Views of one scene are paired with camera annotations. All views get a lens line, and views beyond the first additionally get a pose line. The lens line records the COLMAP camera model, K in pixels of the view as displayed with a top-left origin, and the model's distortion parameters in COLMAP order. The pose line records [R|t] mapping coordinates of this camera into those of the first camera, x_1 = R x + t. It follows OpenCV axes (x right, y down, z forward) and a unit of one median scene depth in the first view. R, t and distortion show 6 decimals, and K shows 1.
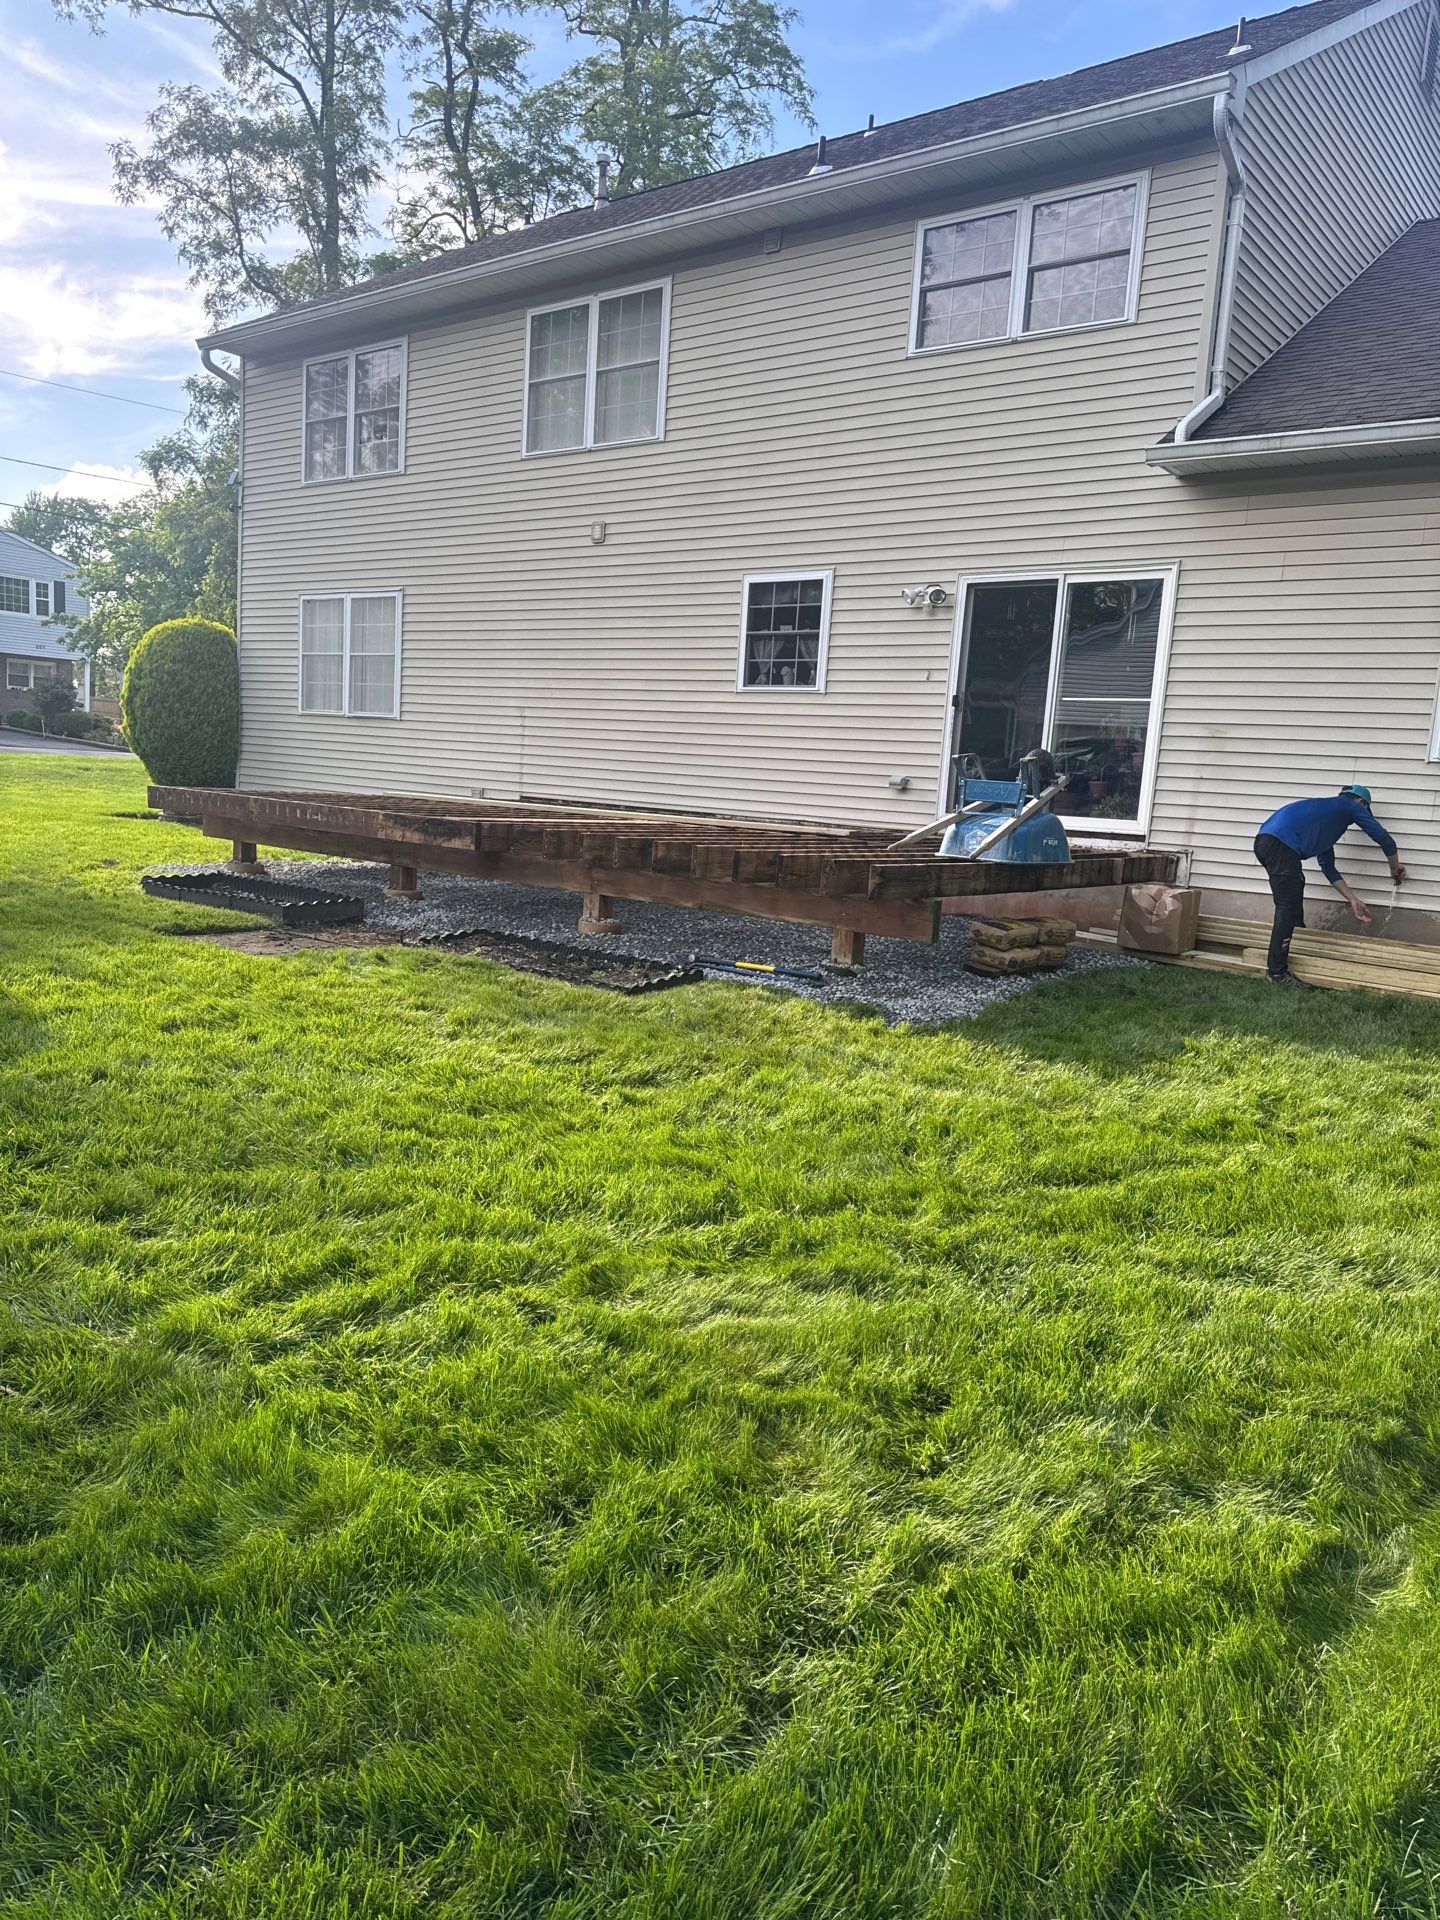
lens RADIAL K [[1351.0, 0, 718.9], [0, 1351.0, 950.2], [0, 0, 1]] dist [0.037824, -0.035895]
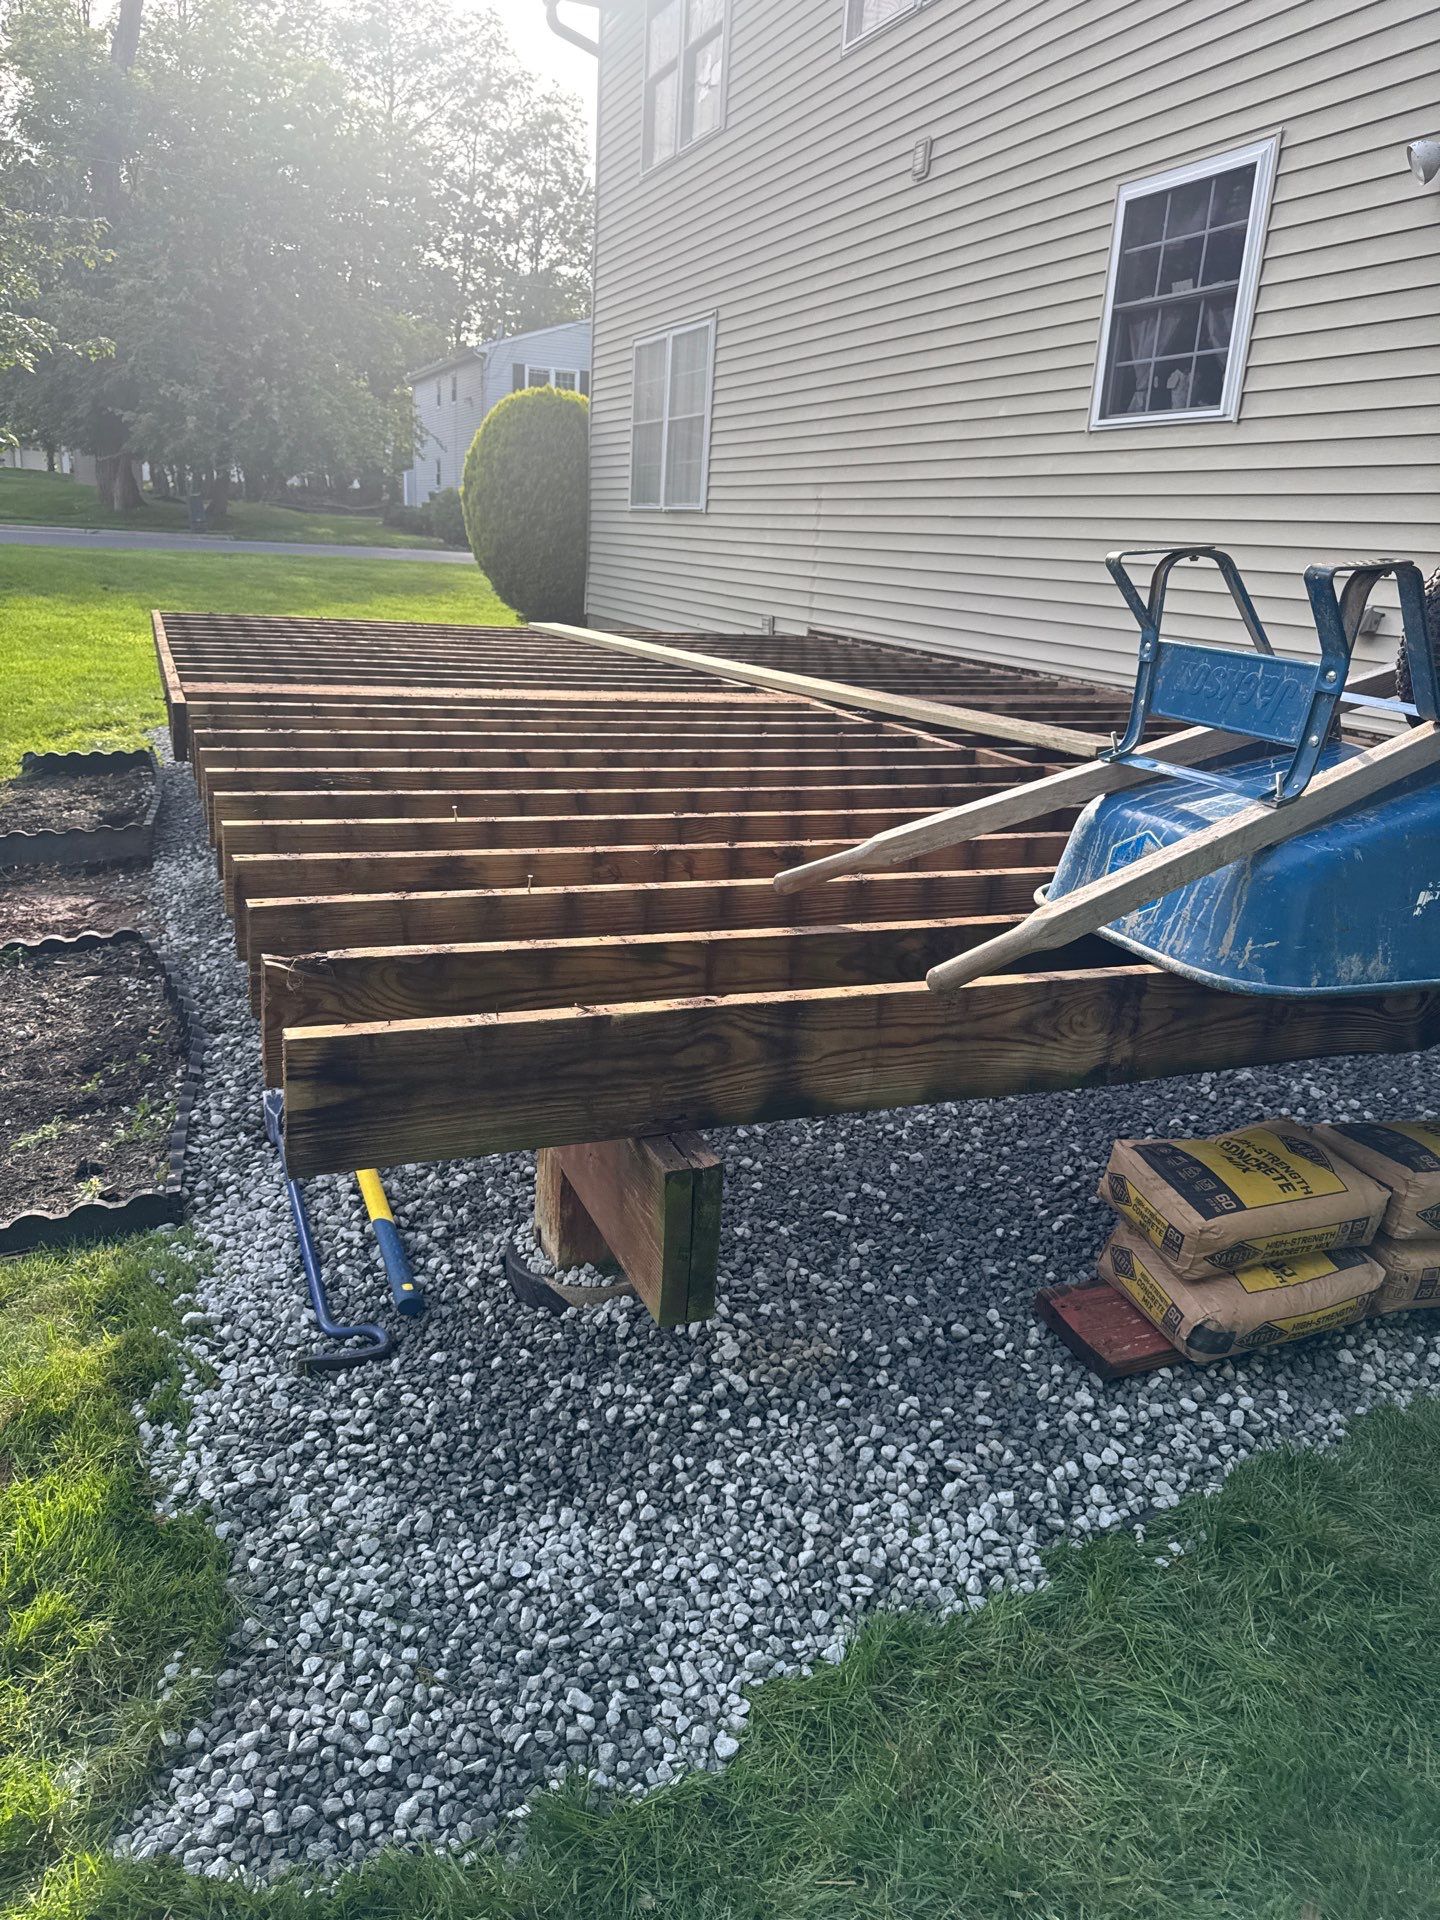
lens RADIAL K [[1392.1, 0, 725.2], [0, 1392.1, 917.4], [0, 0, 1]] dist [0.001168, -0.000917]
pose [[0.873322, 0.117830, -0.472679, 0.167619], [-0.066610, 0.990077, 0.123739, -0.066786], [0.482568, -0.076579, 0.872504, 0.473157]]
